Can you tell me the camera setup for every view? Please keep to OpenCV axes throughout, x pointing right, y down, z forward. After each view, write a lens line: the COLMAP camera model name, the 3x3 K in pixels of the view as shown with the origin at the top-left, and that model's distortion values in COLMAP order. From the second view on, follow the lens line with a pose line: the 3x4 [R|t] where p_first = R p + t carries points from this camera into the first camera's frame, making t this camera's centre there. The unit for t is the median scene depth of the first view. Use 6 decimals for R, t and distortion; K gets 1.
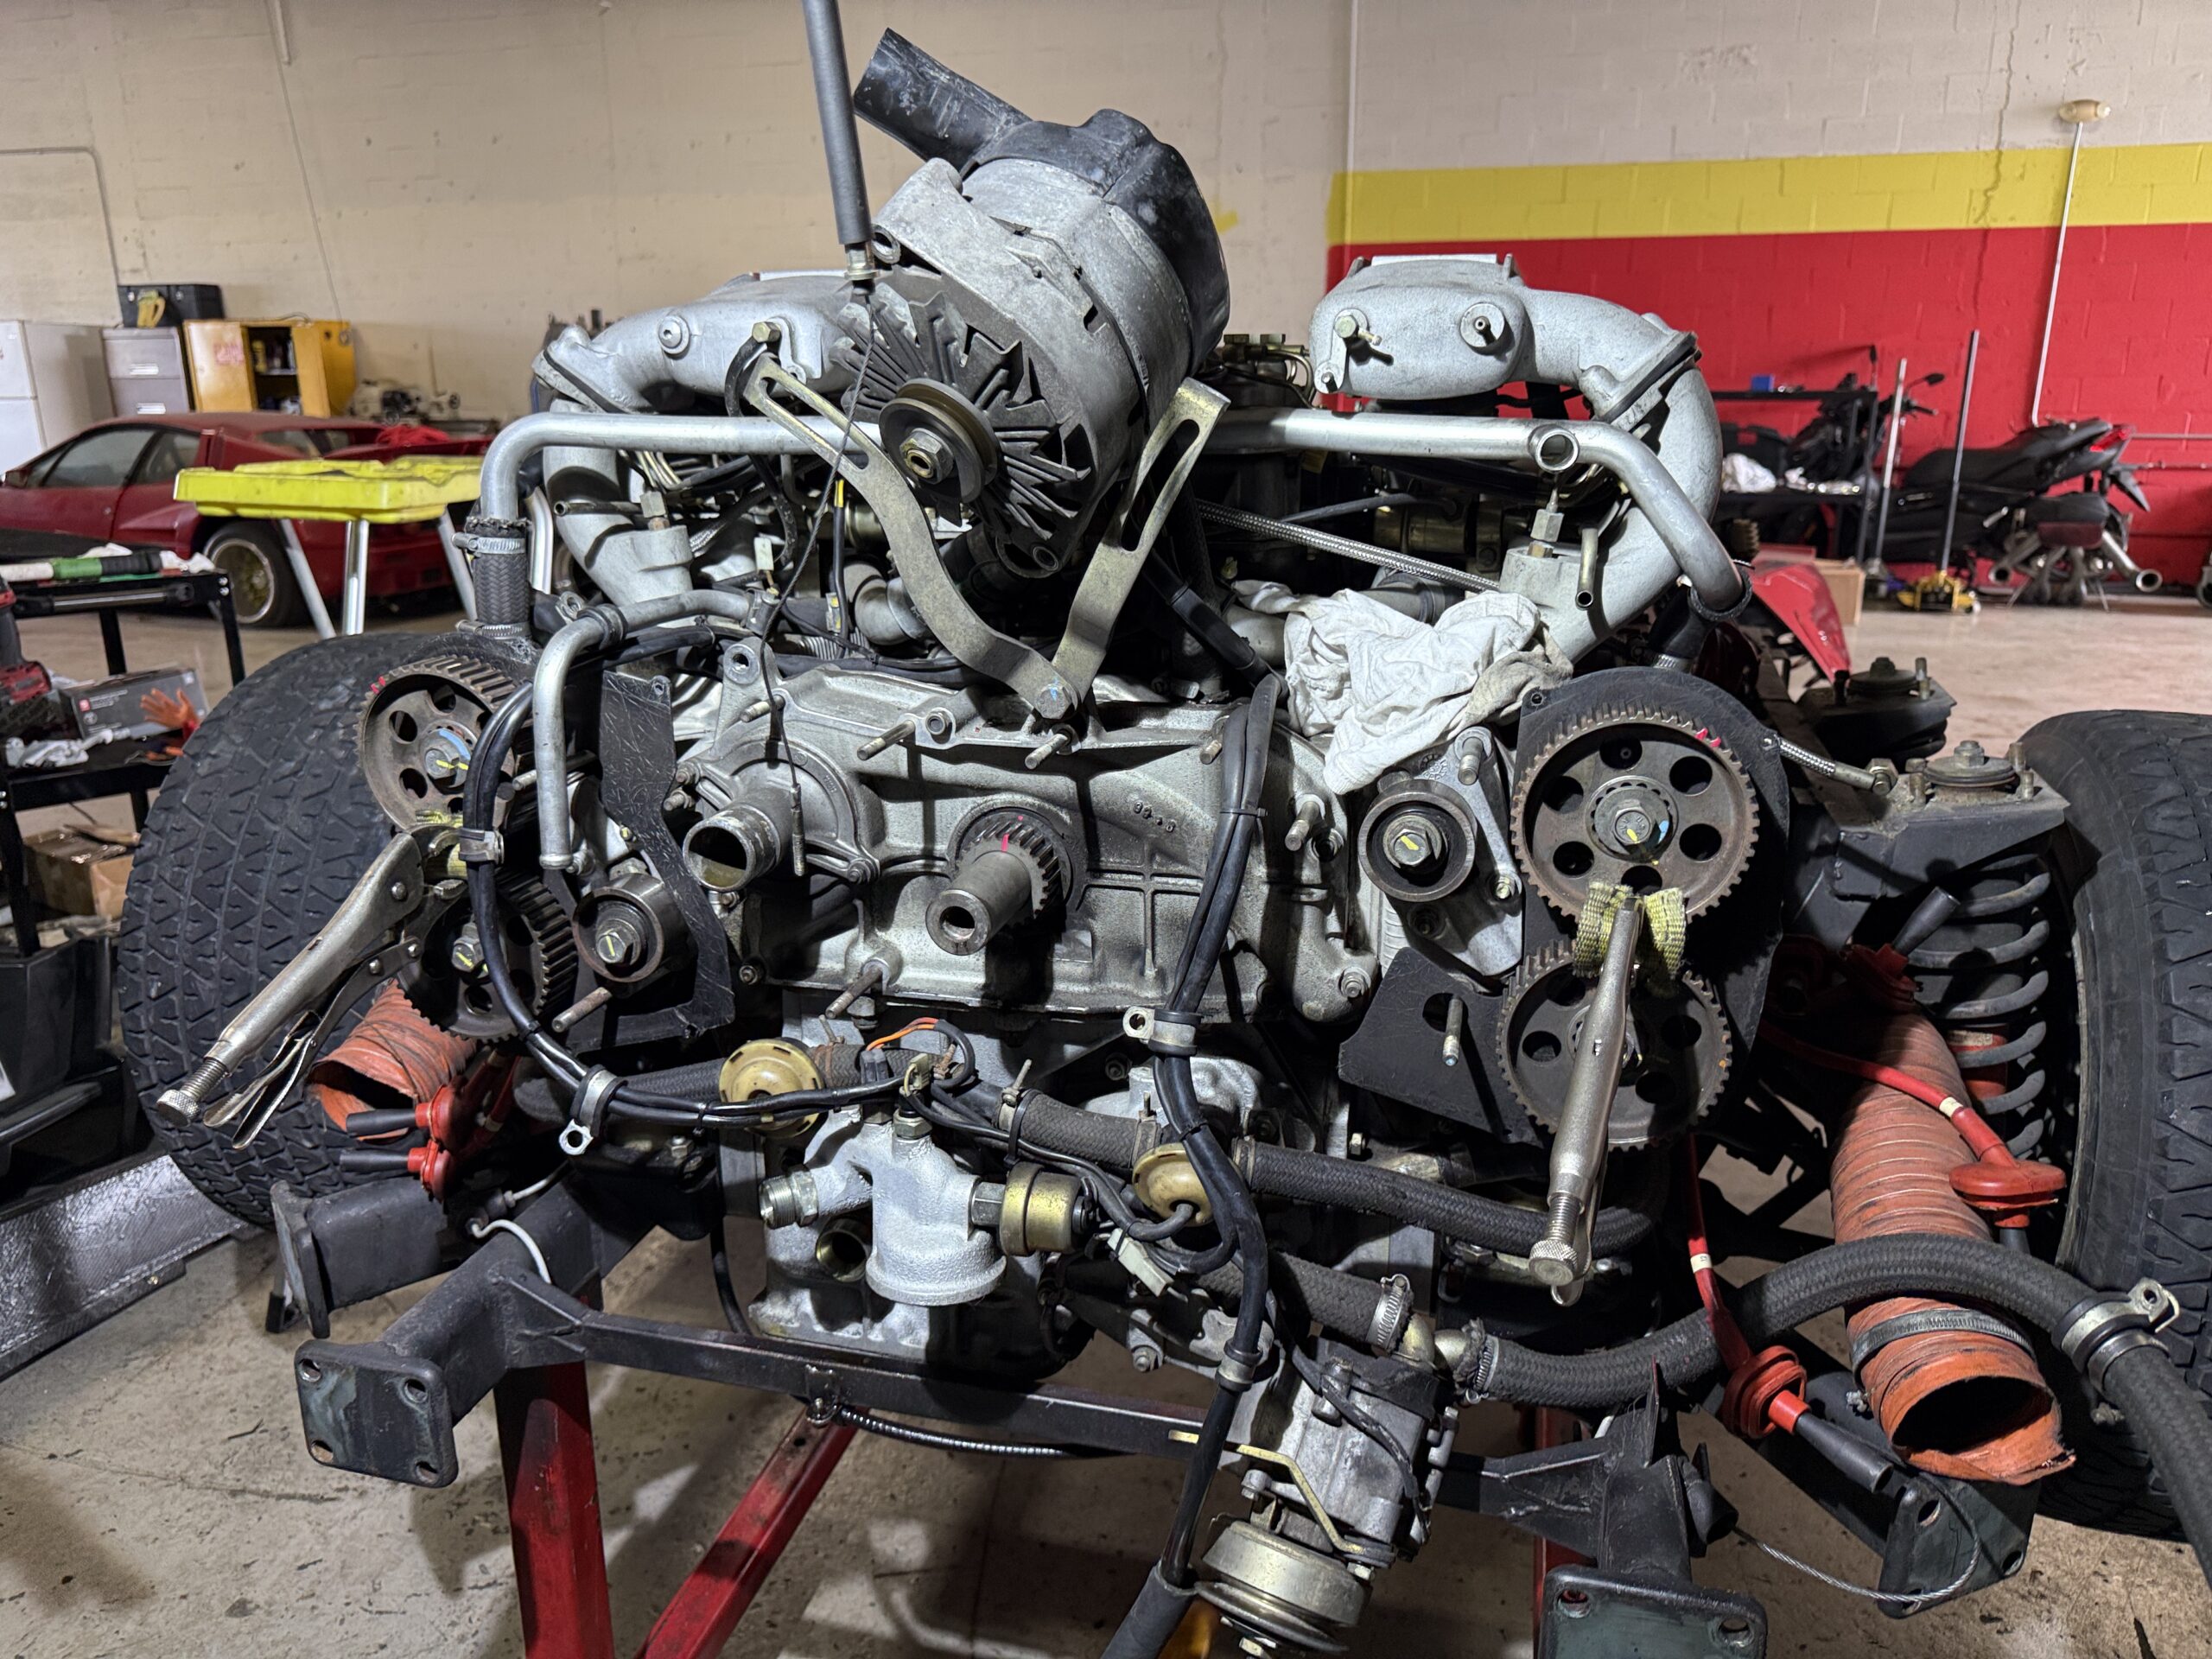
lens RADIAL K [[1563.1, 0, 1093.0], [0, 1563.1, 807.8], [0, 0, 1]] dist [0.032511, -0.036479]
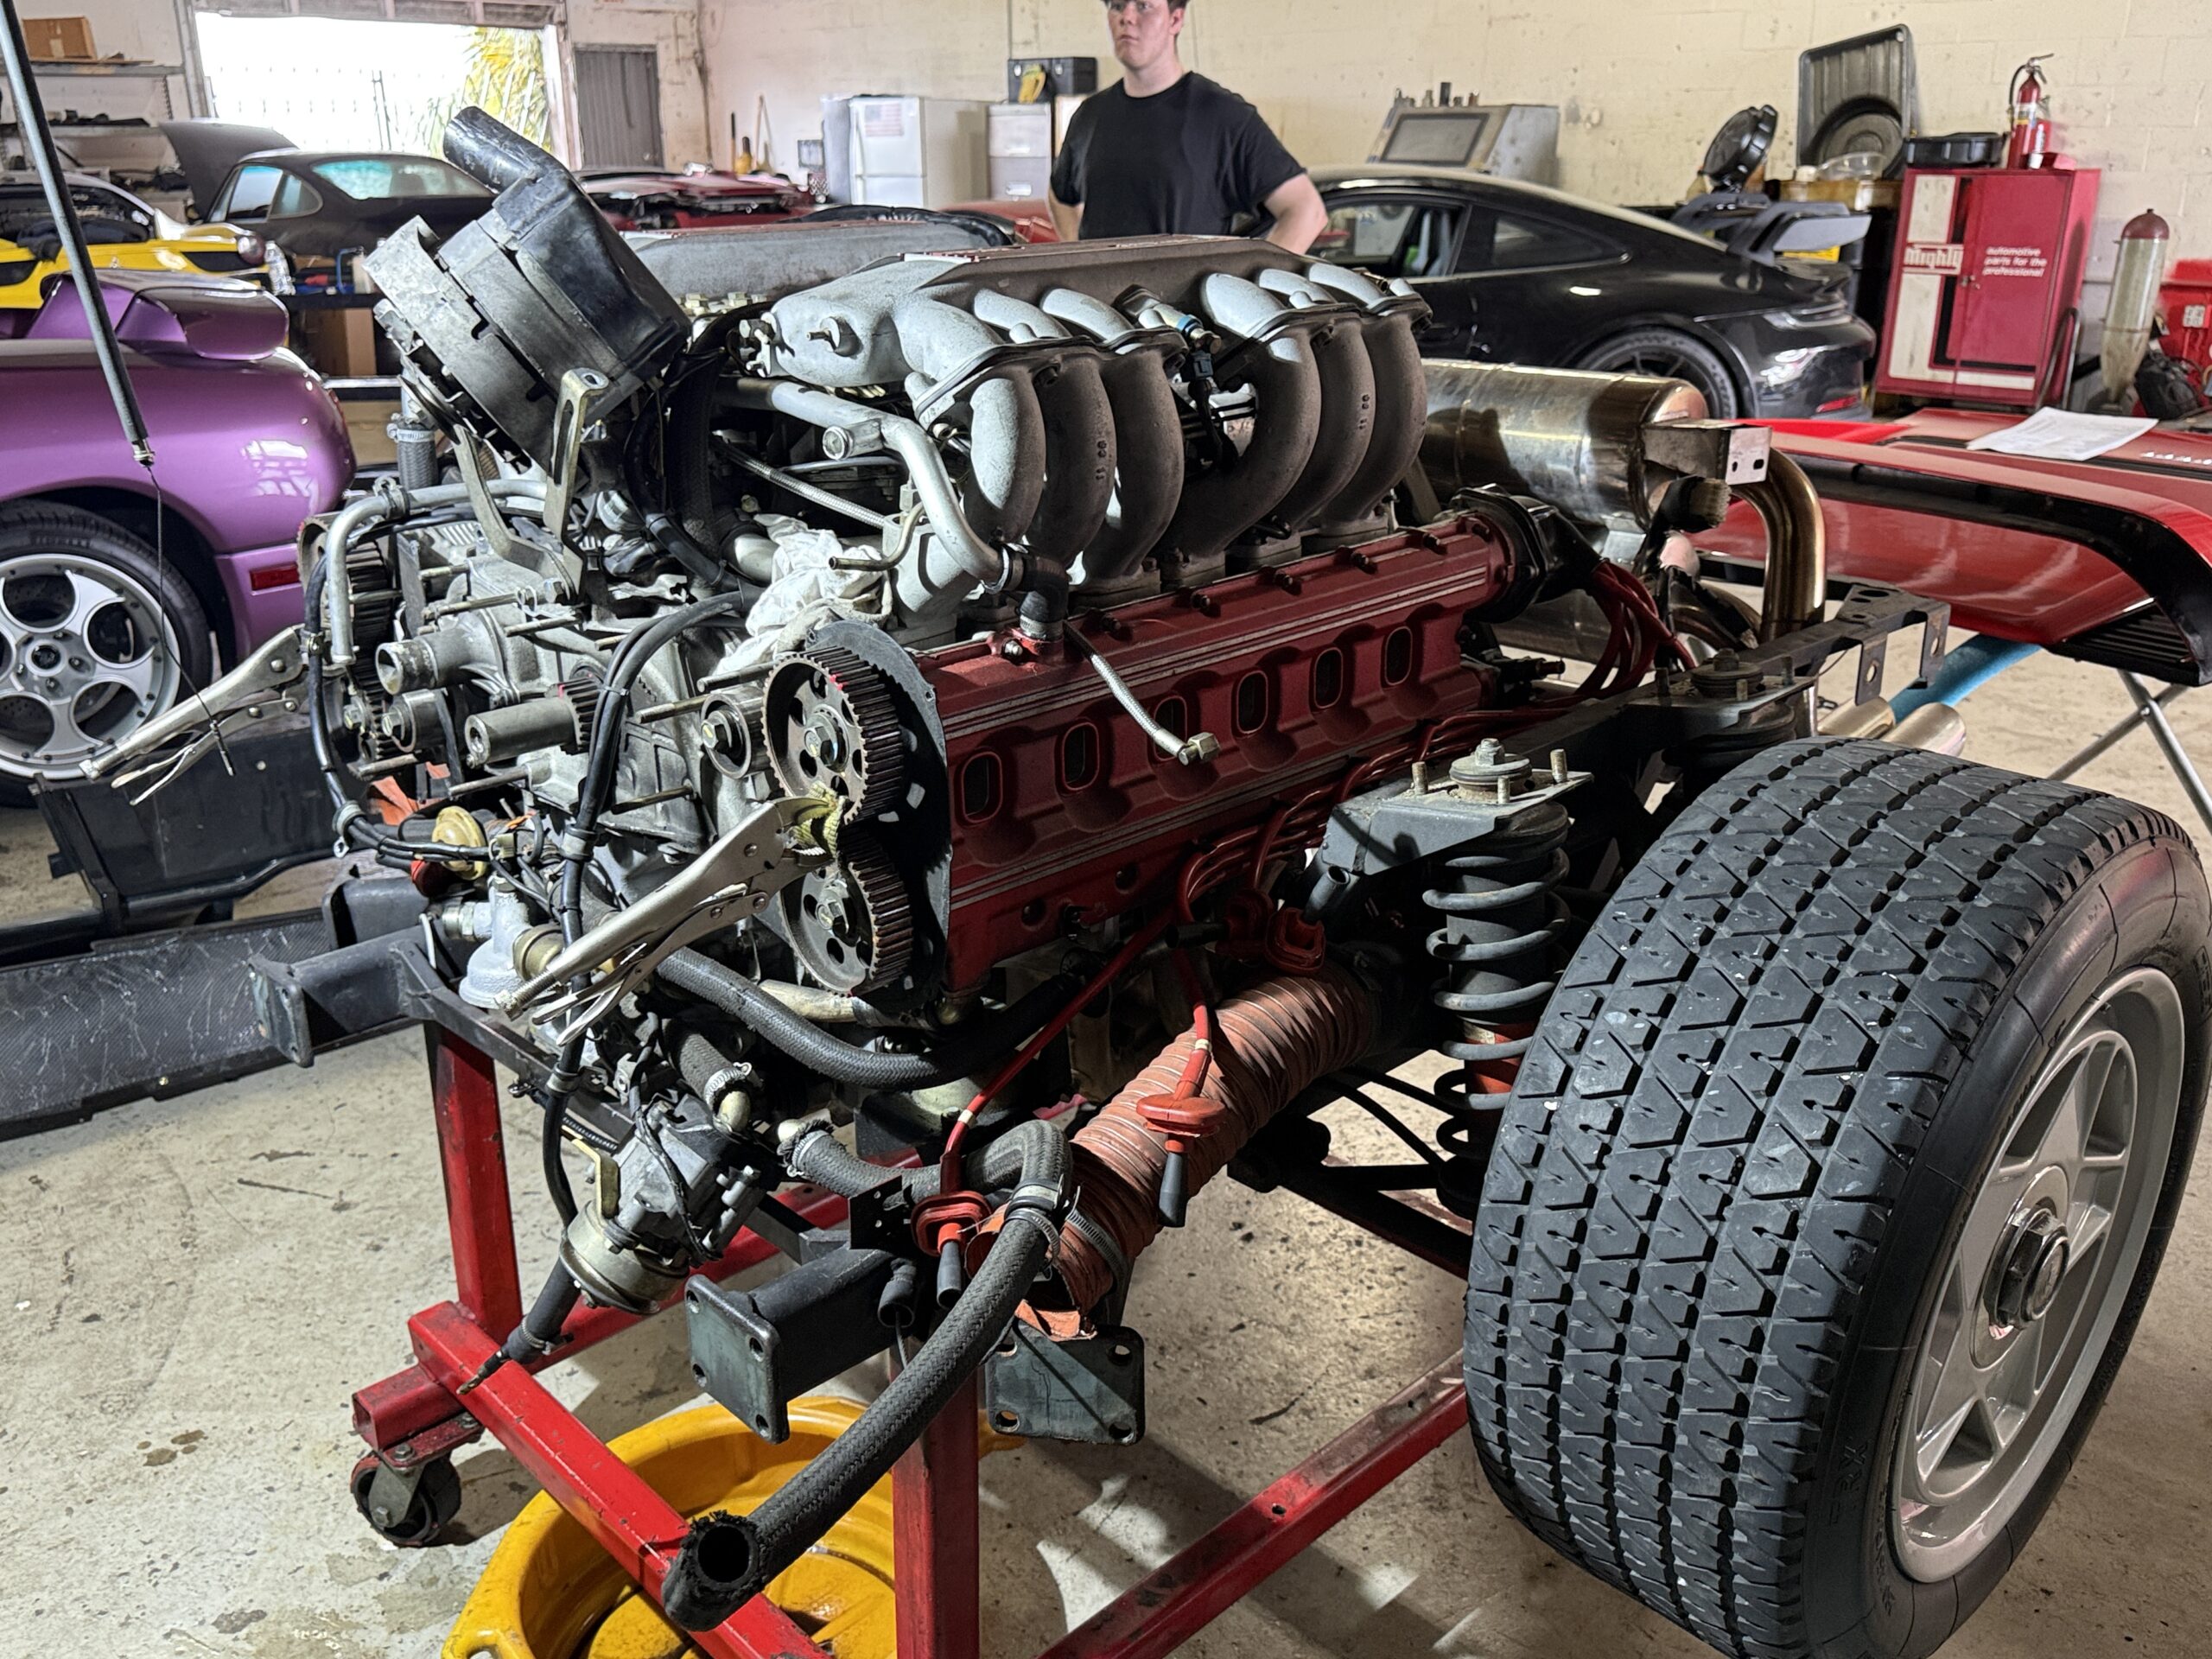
lens RADIAL K [[1842.9, 0, 1108.7], [0, 1842.9, 831.1], [0, 0, 1]] dist [0.026374, -0.005508]
pose [[0.865922, 0.181392, -0.466128, 1.097136], [-0.139160, 0.982499, 0.123818, -0.119996], [0.480430, -0.042351, 0.876010, -0.183721]]
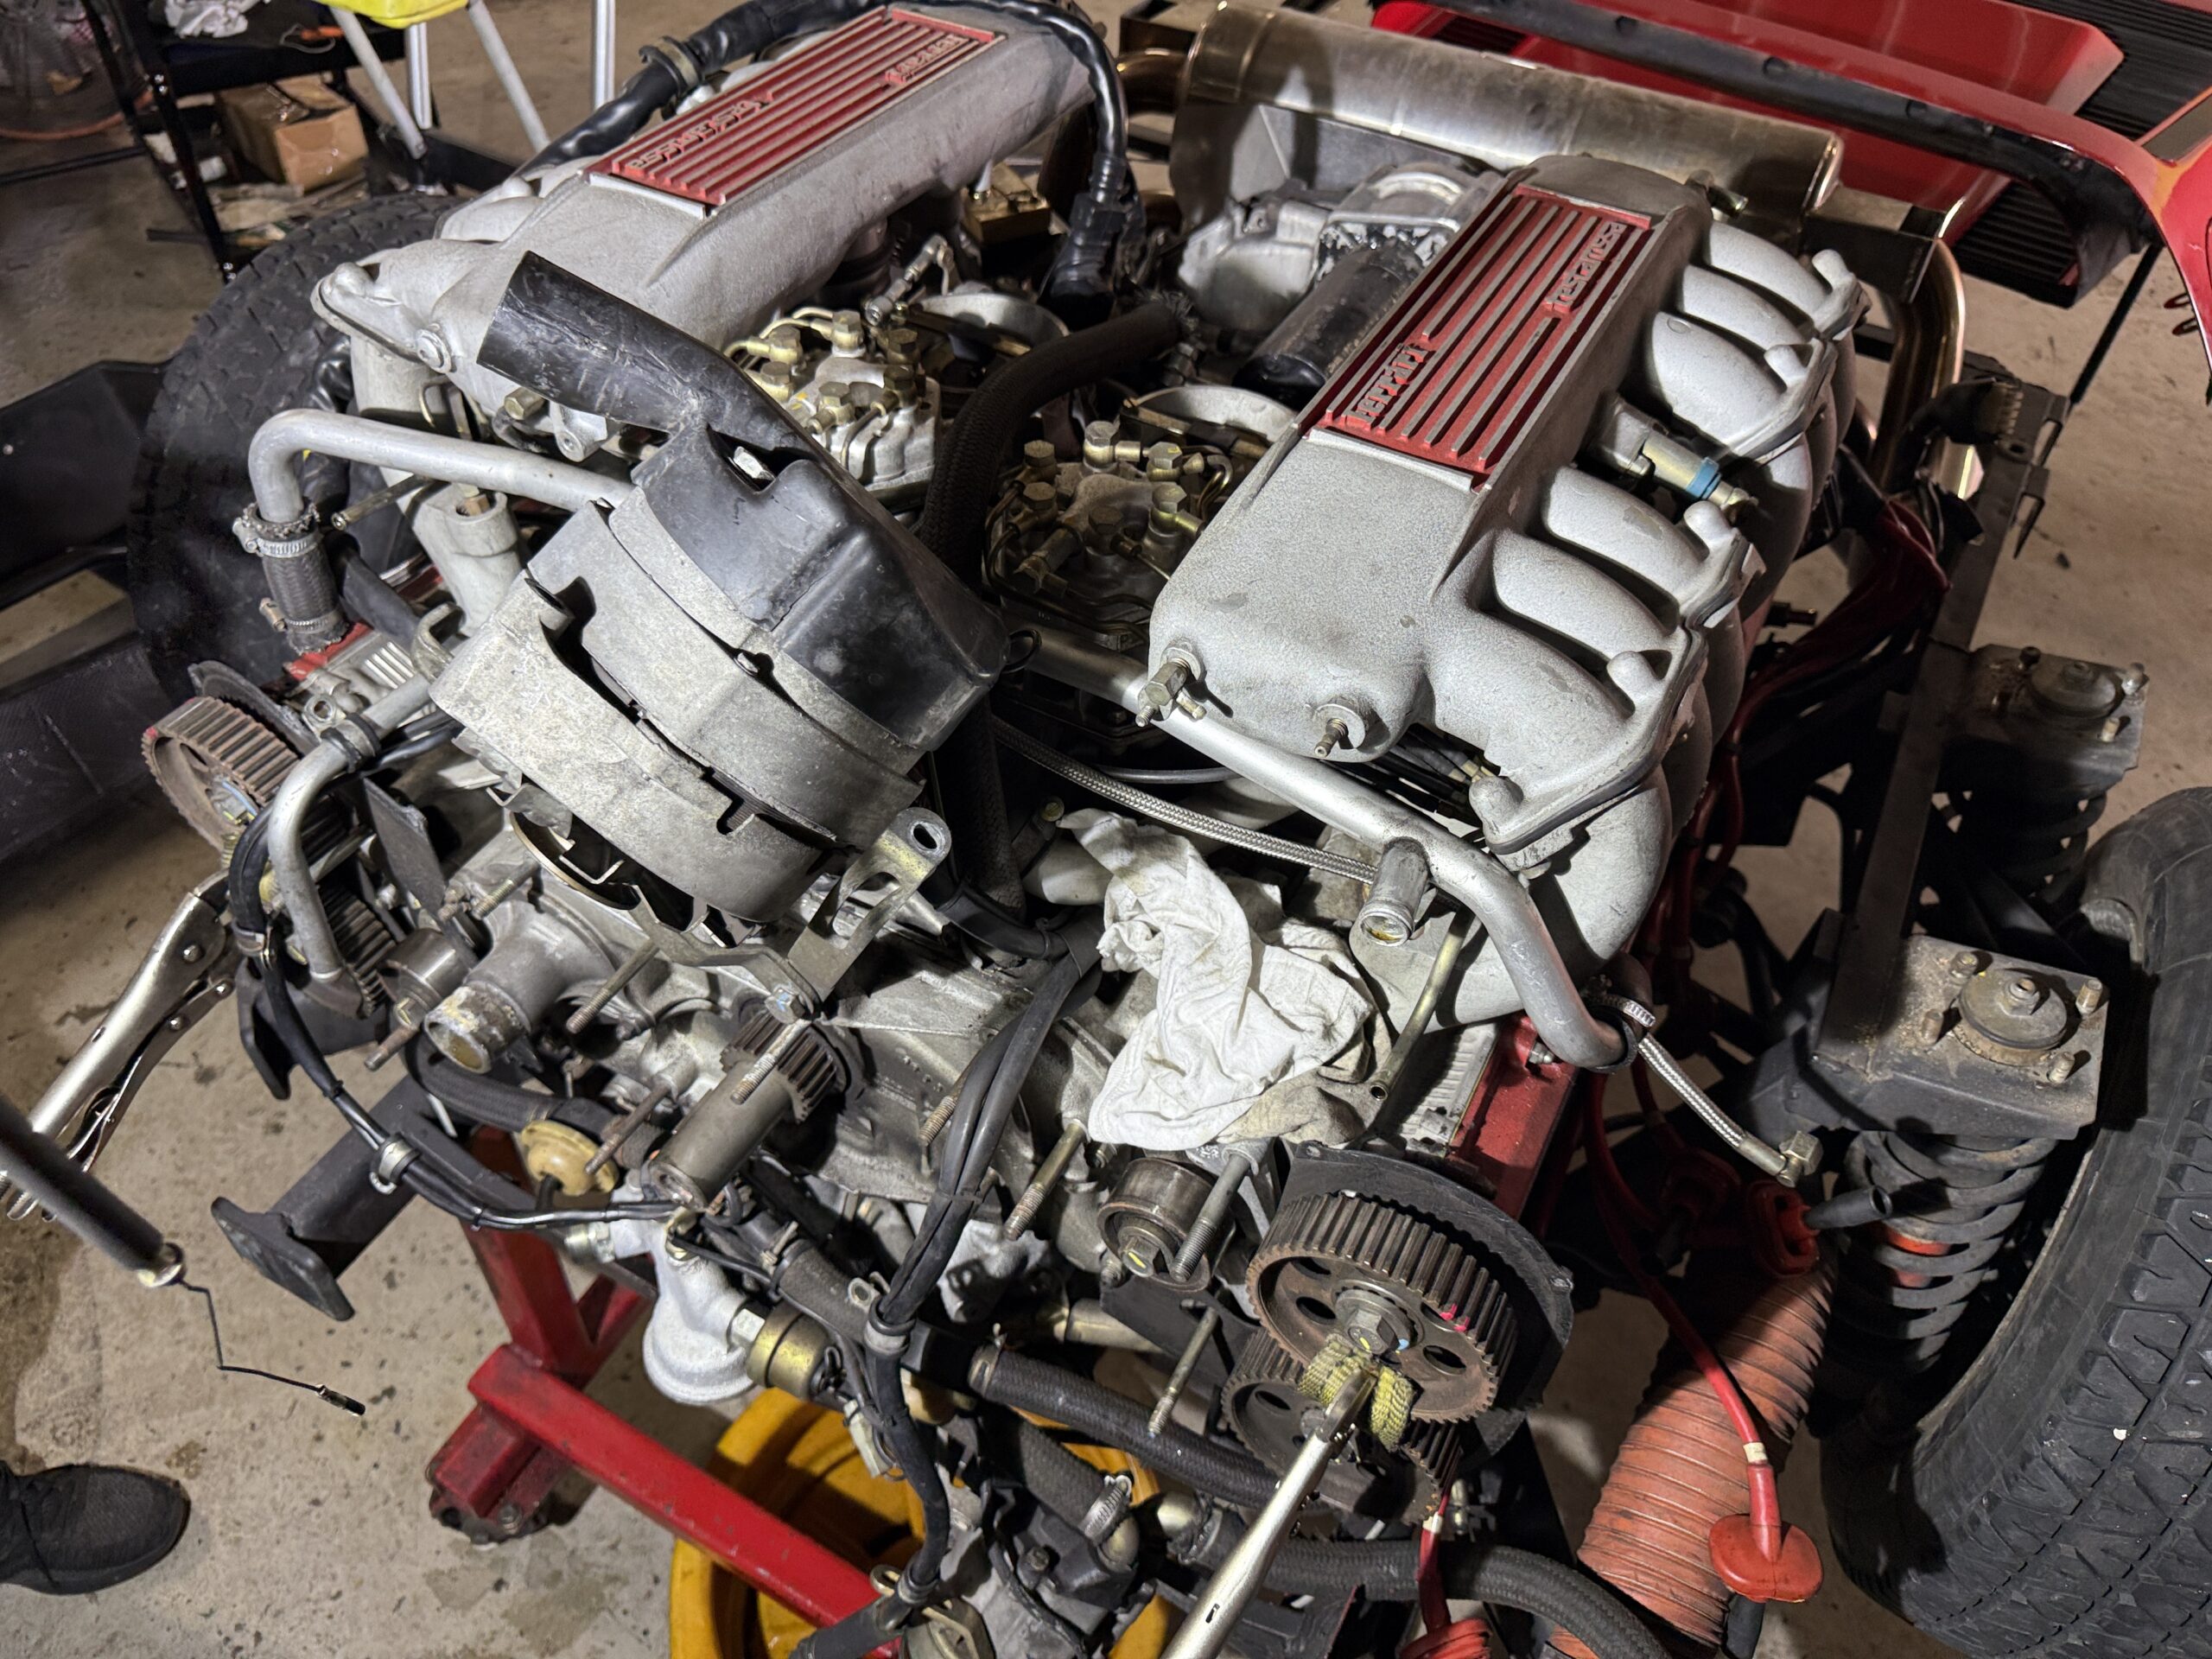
lens RADIAL K [[1582.0, 0, 1100.4], [0, 1582.0, 805.1], [0, 0, 1]] dist [0.002546, 0.002812]
pose [[0.972529, 0.197313, -0.123511, 0.215193], [-0.111315, 0.860186, 0.497684, -0.577122], [0.204442, -0.470263, 0.858520, 0.299504]]
